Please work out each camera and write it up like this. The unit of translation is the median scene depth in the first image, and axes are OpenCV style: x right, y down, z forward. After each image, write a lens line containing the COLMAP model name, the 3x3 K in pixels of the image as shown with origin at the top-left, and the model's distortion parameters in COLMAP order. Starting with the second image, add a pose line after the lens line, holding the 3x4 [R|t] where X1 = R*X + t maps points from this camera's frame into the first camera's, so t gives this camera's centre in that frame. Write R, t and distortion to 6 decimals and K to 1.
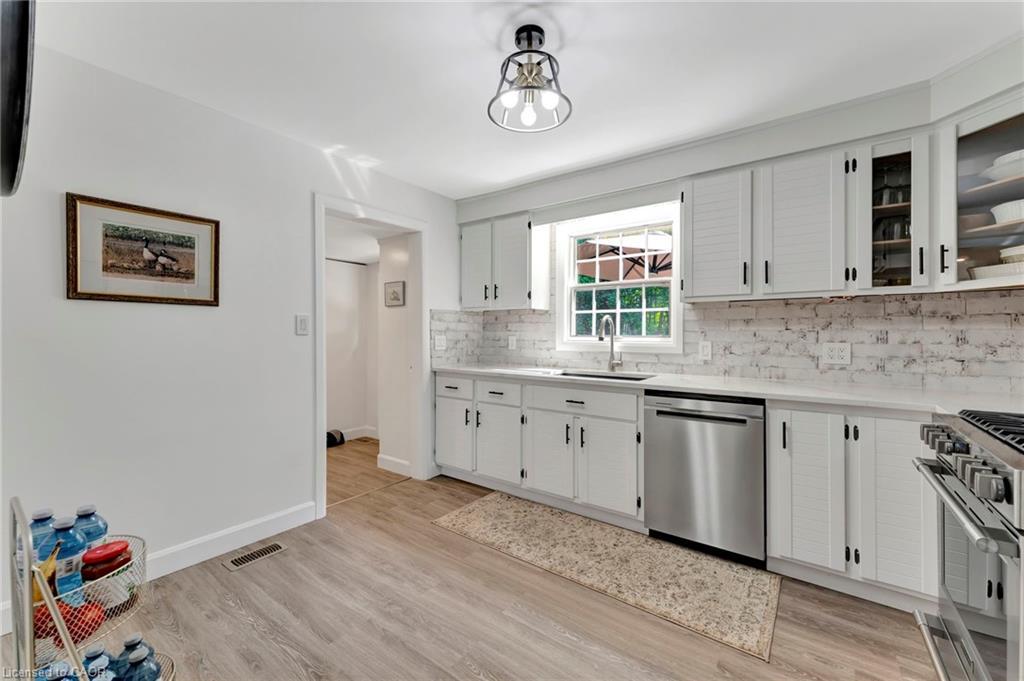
lens RADIAL K [[416.4, 0, 508.8], [0, 416.4, 339.2], [0, 0, 1]] dist [0.007291, -0.000210]
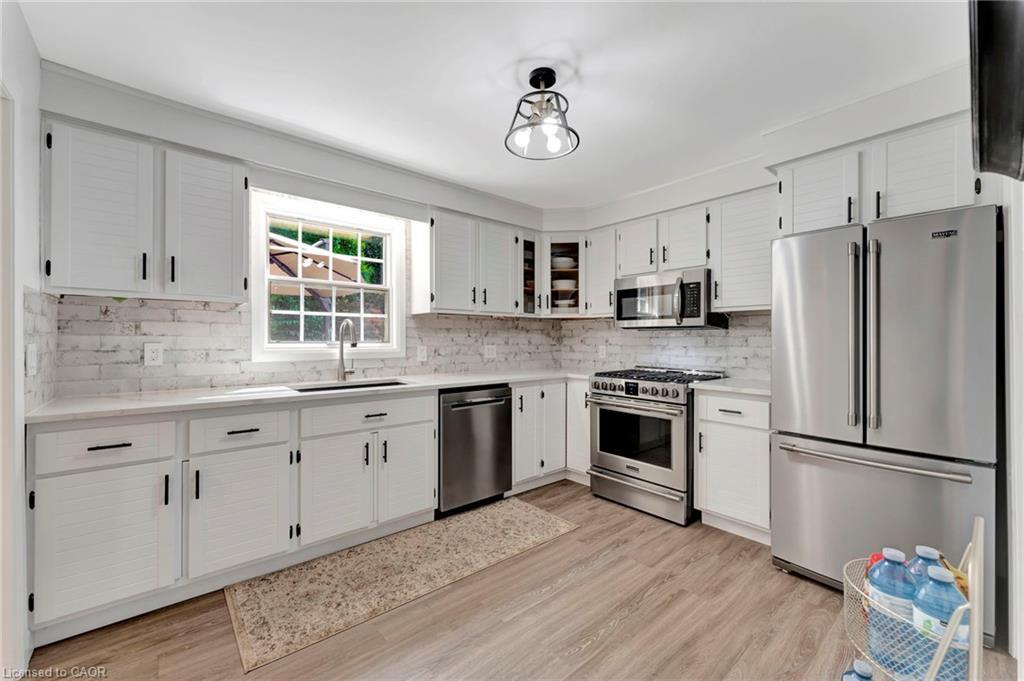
lens RADIAL K [[416.4, 0, 513.0], [0, 416.4, 341.5], [0, 0, 1]] dist [0.007291, -0.000210]
pose [[0.215460, -0.007887, 0.976481, -0.662769], [0.011473, 0.999919, 0.005545, -0.011163], [-0.976445, 0.010008, 0.215533, 0.518302]]
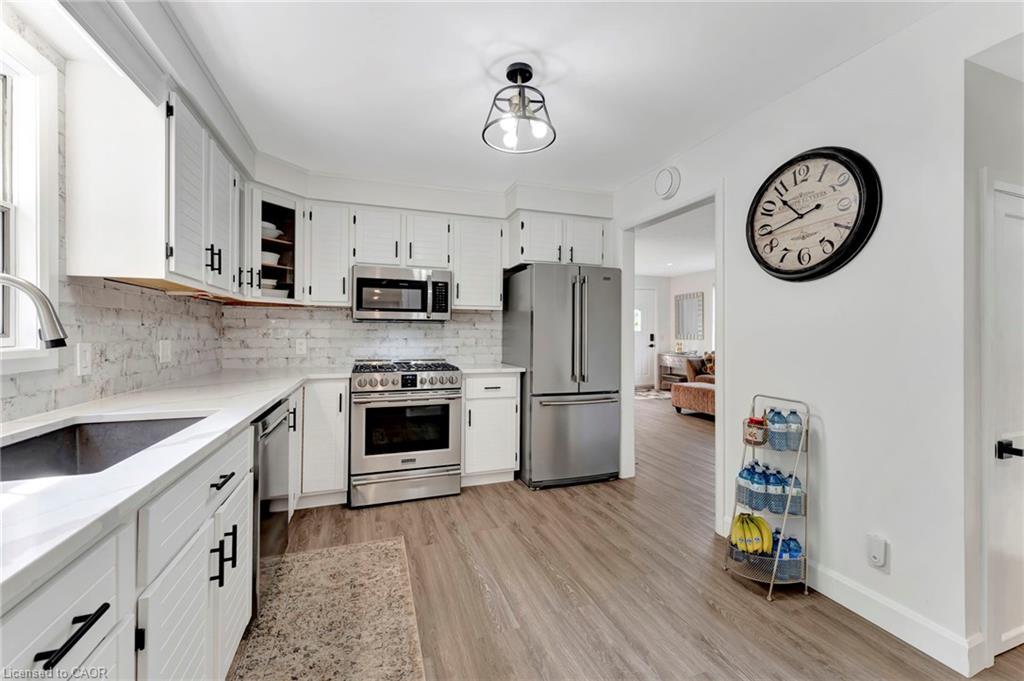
lens RADIAL K [[416.4, 0, 514.6], [0, 416.4, 334.8], [0, 0, 1]] dist [0.007291, -0.000210]
pose [[-0.835503, -0.006233, 0.549451, -0.353796], [0.001911, 0.999897, 0.014249, -0.013372], [-0.549483, 0.012955, -0.835404, 1.216124]]
